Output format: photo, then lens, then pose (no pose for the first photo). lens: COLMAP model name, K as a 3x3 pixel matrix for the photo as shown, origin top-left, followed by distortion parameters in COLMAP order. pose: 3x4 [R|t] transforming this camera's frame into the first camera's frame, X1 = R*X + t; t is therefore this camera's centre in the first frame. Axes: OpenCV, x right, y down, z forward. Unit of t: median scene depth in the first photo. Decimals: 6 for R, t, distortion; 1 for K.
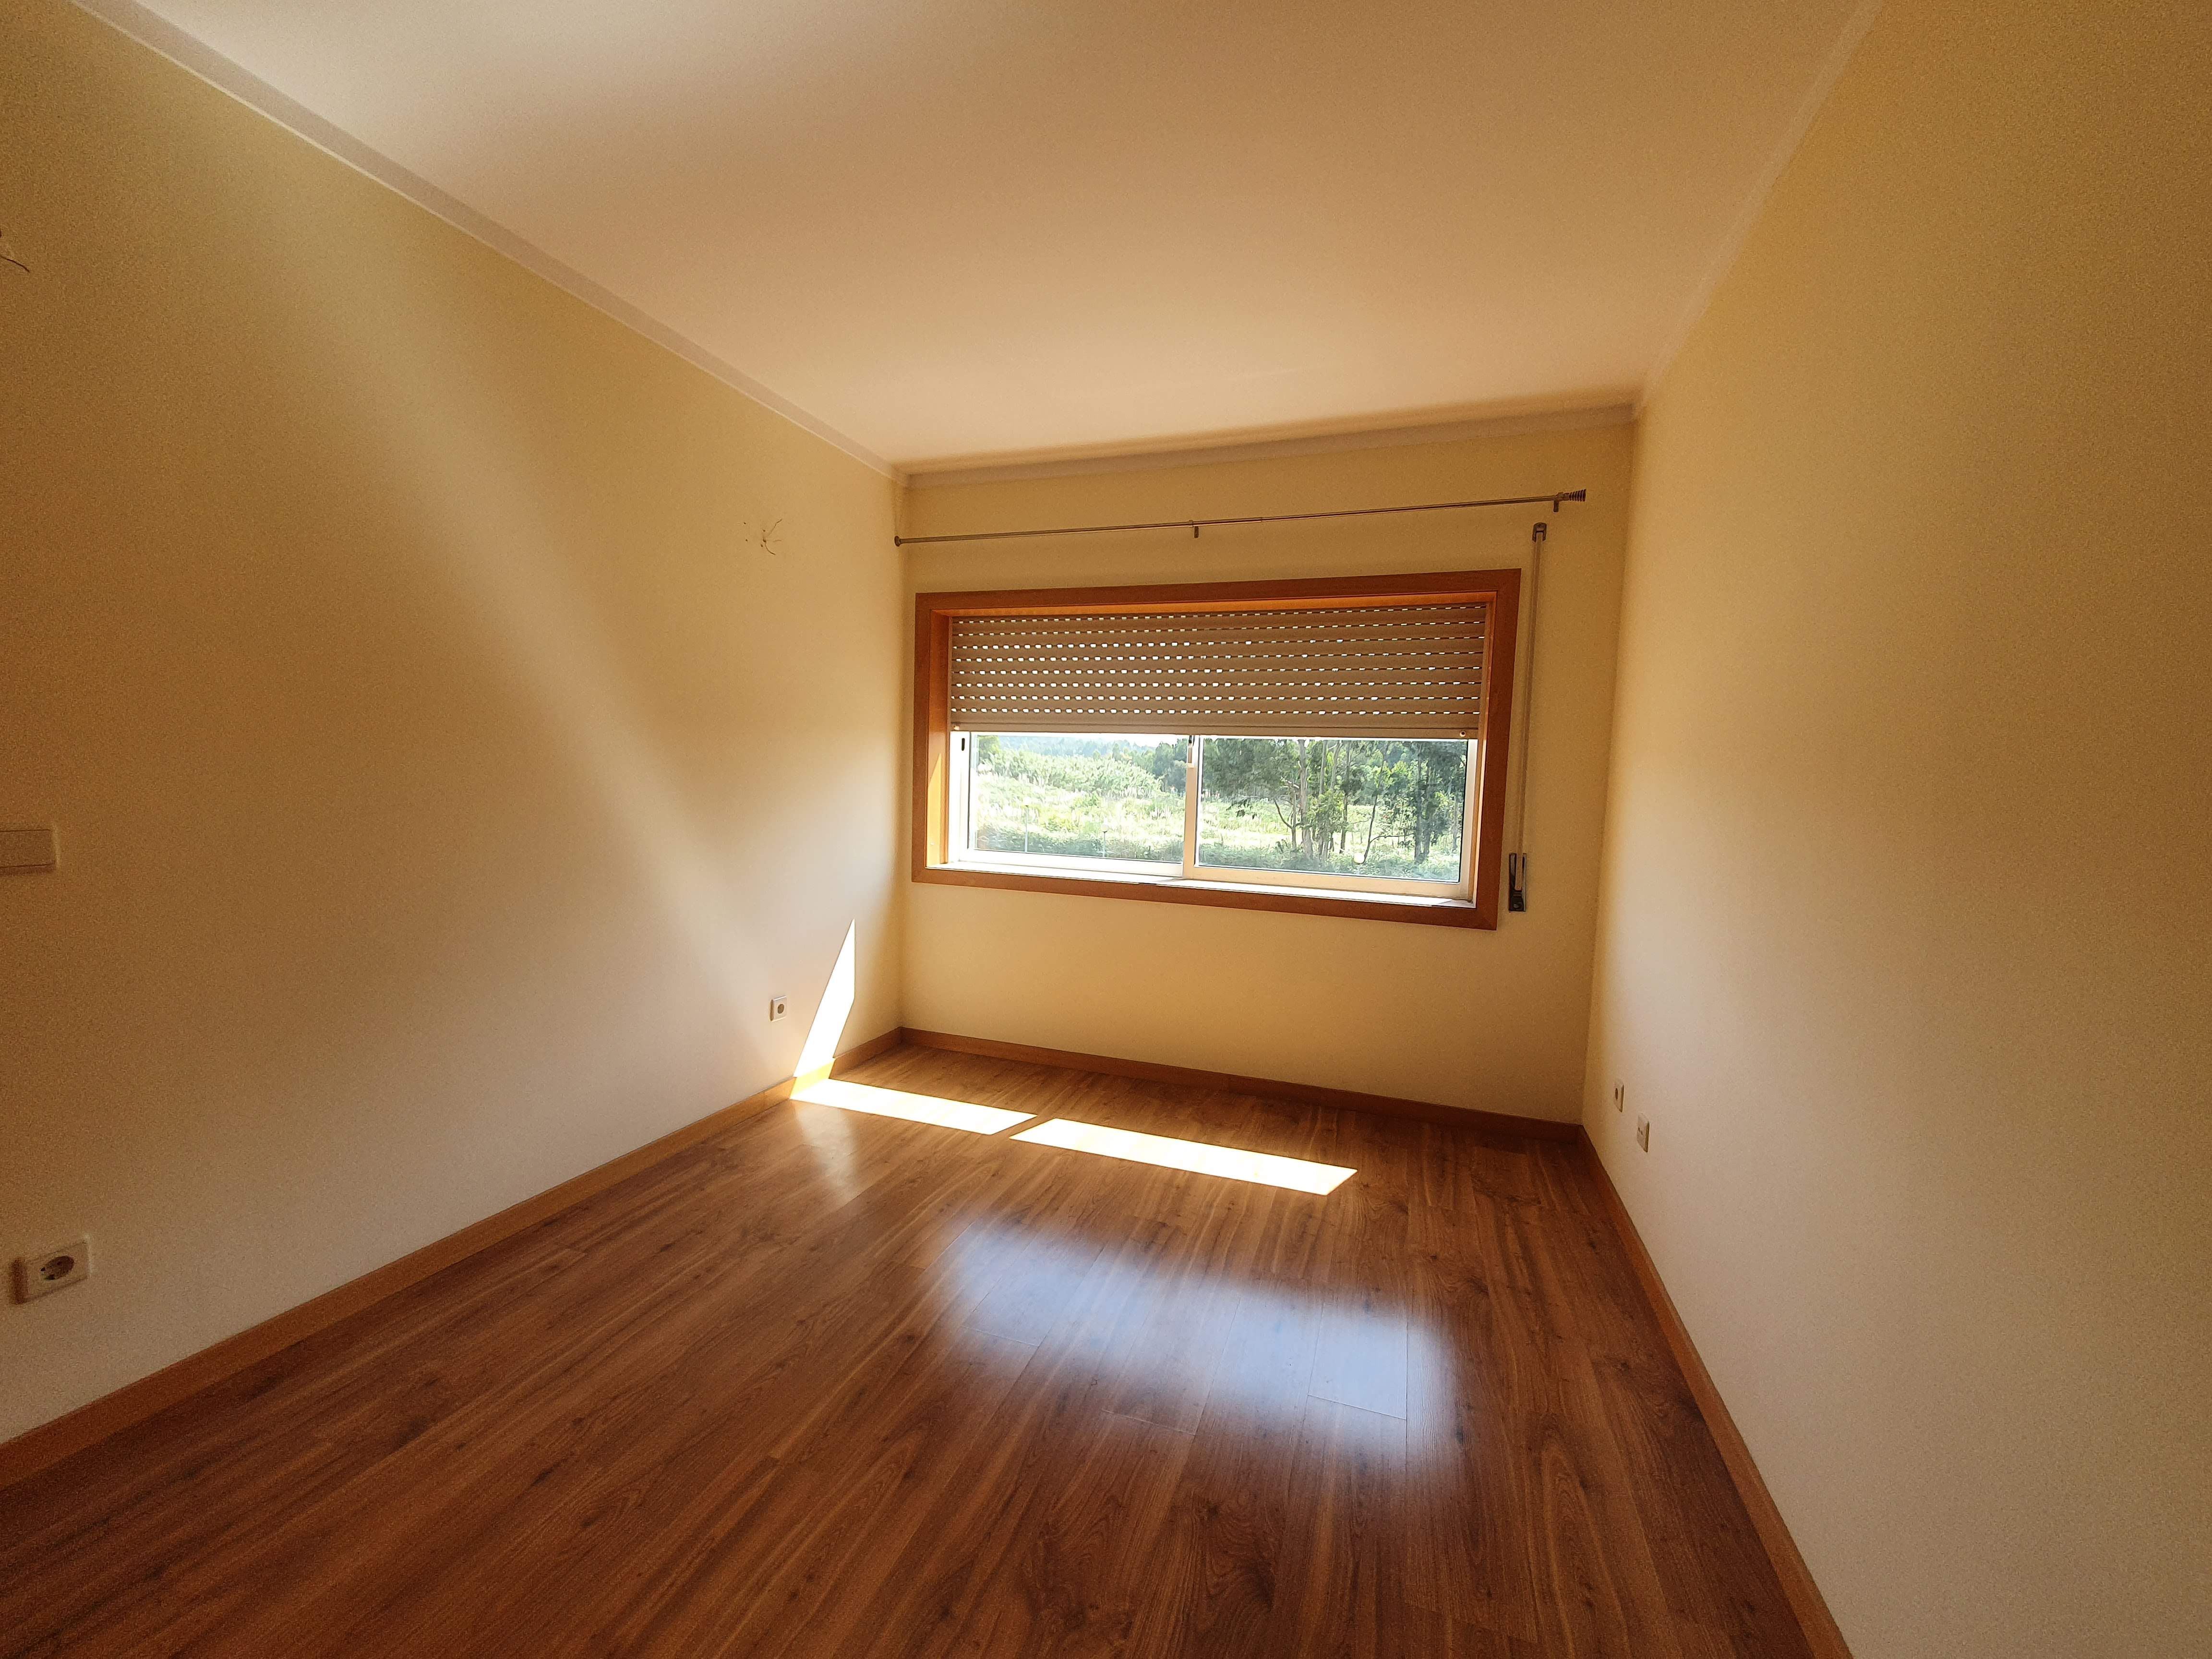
lens RADIAL K [[883.7, 0, 1114.6], [0, 883.7, 830.8], [0, 0, 1]] dist [0.001255, 0.000157]
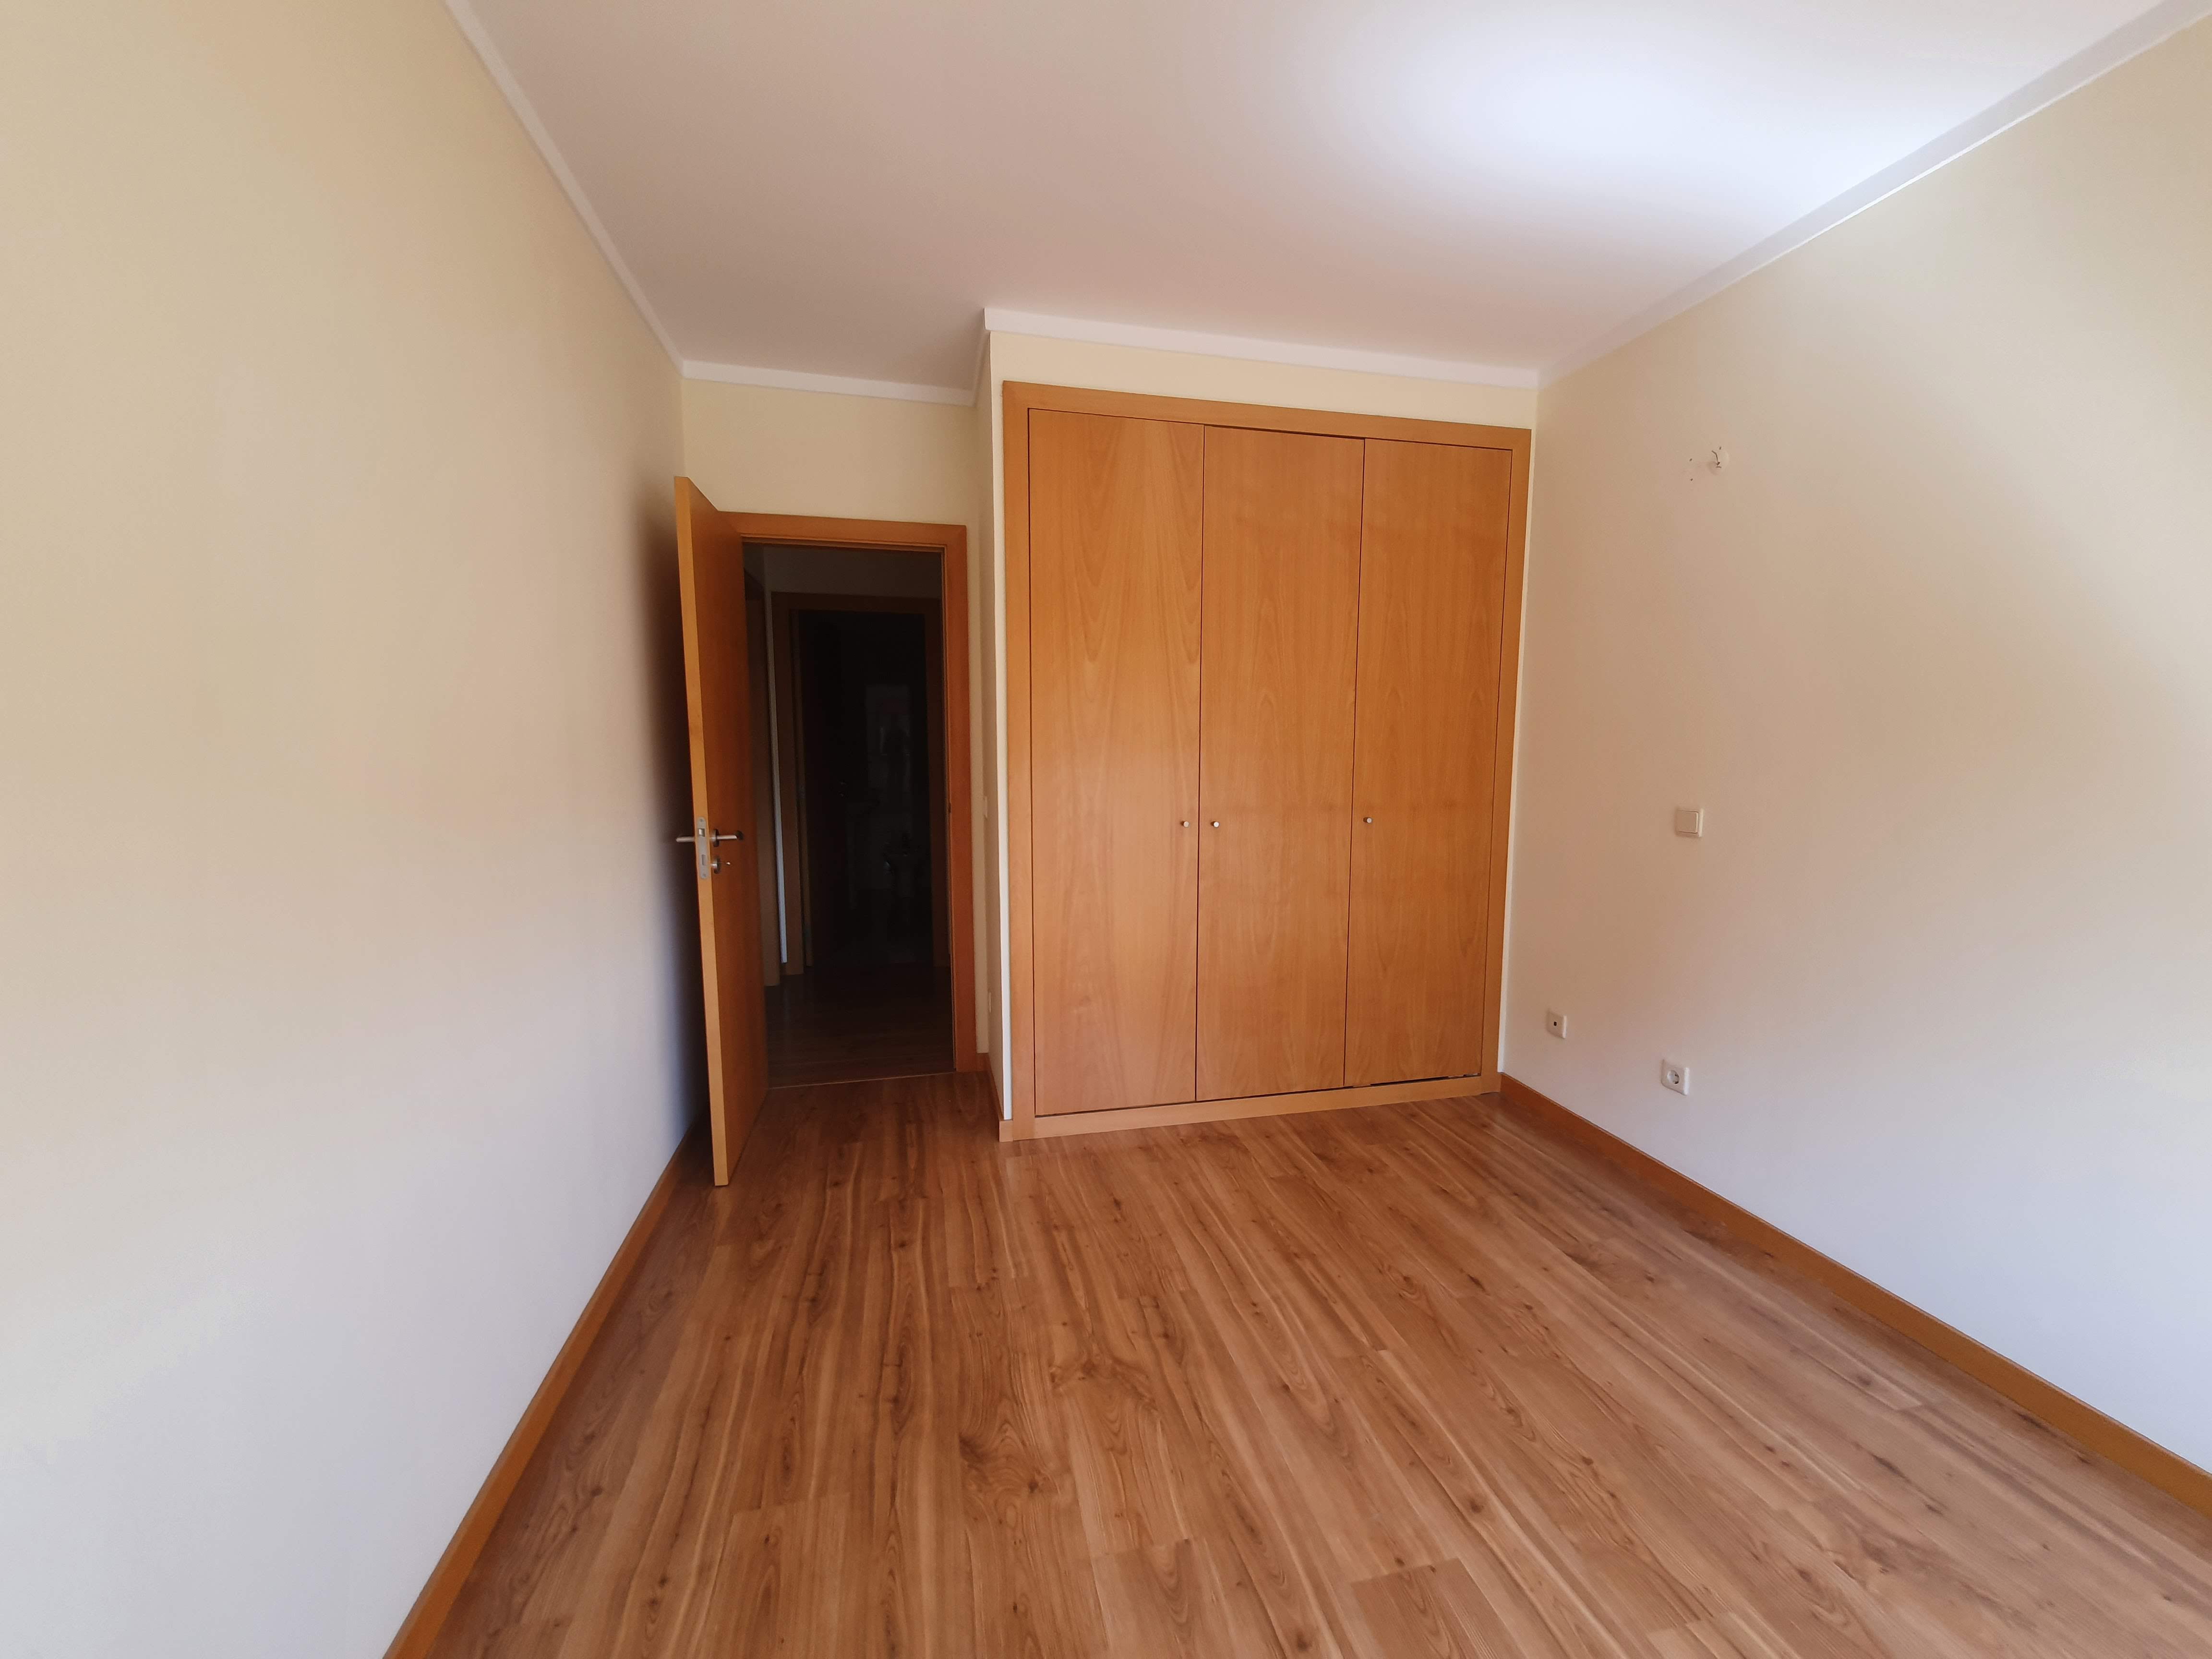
lens RADIAL K [[883.7, 0, 1116.0], [0, 883.7, 834.1], [0, 0, 1]] dist [0.001255, 0.000157]
pose [[-0.851585, 0.021766, -0.523765, 0.550858], [-0.060752, 0.988308, 0.139845, -0.122015], [0.520685, 0.150910, -0.840306, 1.804114]]
